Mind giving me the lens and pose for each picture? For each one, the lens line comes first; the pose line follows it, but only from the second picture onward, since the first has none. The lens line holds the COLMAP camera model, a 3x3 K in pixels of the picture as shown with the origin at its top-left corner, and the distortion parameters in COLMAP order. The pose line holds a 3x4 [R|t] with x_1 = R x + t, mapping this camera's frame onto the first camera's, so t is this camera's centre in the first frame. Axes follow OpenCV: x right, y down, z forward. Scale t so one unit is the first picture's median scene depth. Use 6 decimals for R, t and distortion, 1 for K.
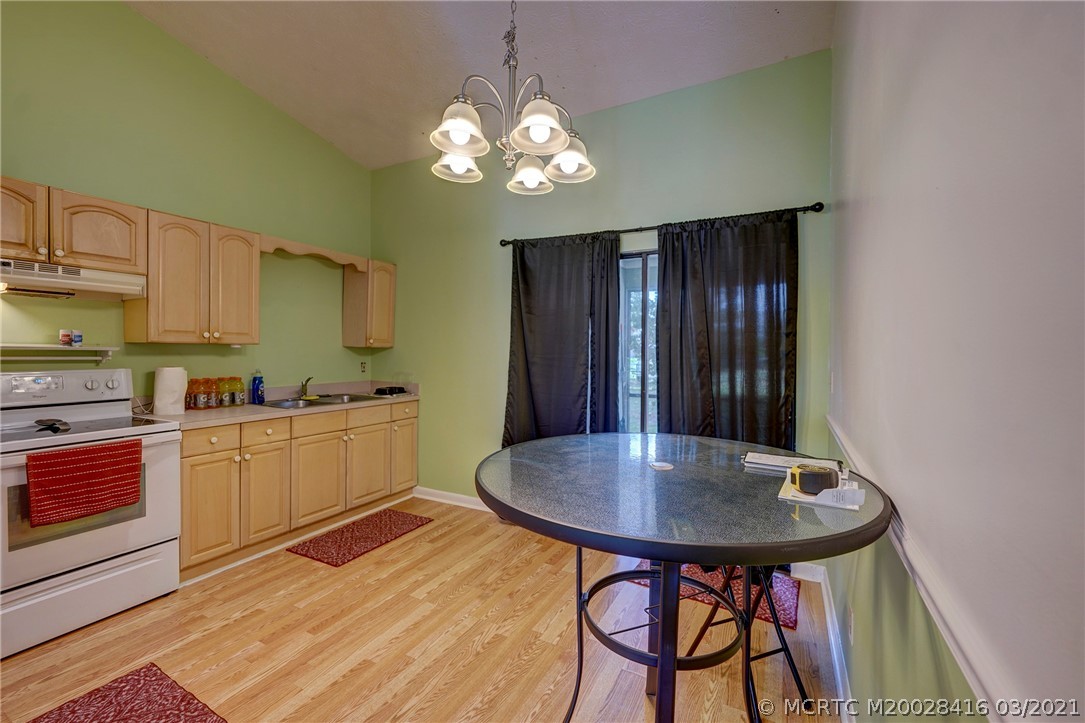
lens RADIAL K [[442.6, 0, 545.8], [0, 442.6, 357.6], [0, 0, 1]] dist [-0.003516, -0.000422]
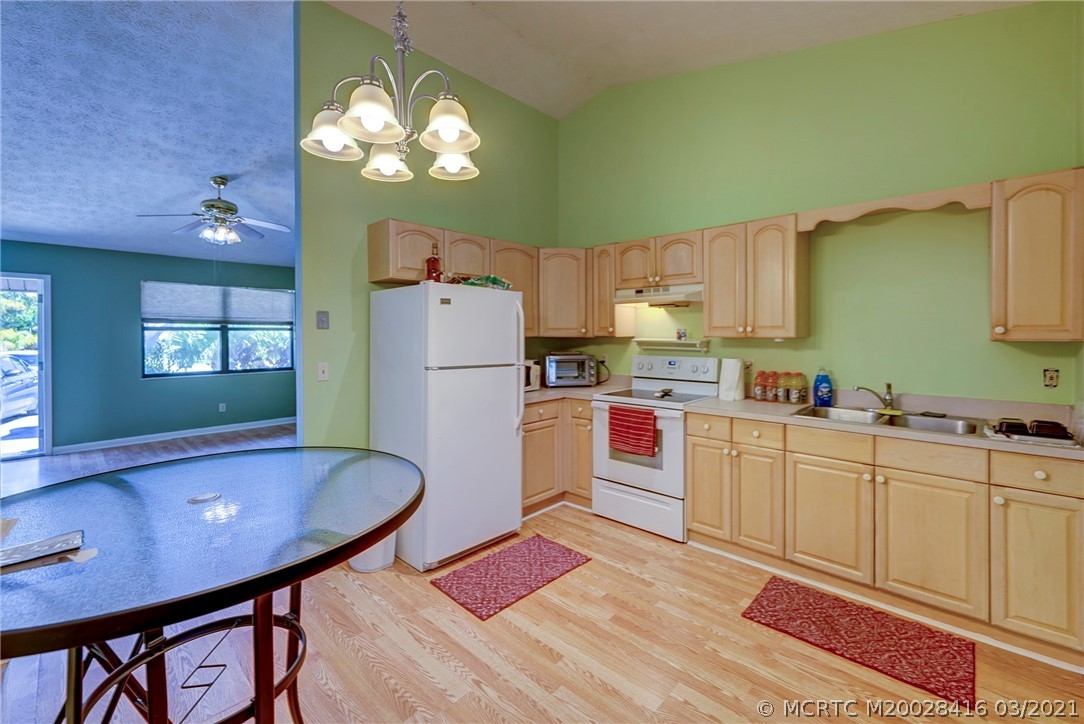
lens RADIAL K [[442.2, 0, 521.0], [0, 442.2, 335.3], [0, 0, 1]] dist [-0.003516, -0.000422]
pose [[-0.266669, -0.002477, -0.963785, 0.414782], [-0.015377, 0.999880, 0.001685, -0.033444], [0.963665, 0.015270, -0.266675, 0.821846]]
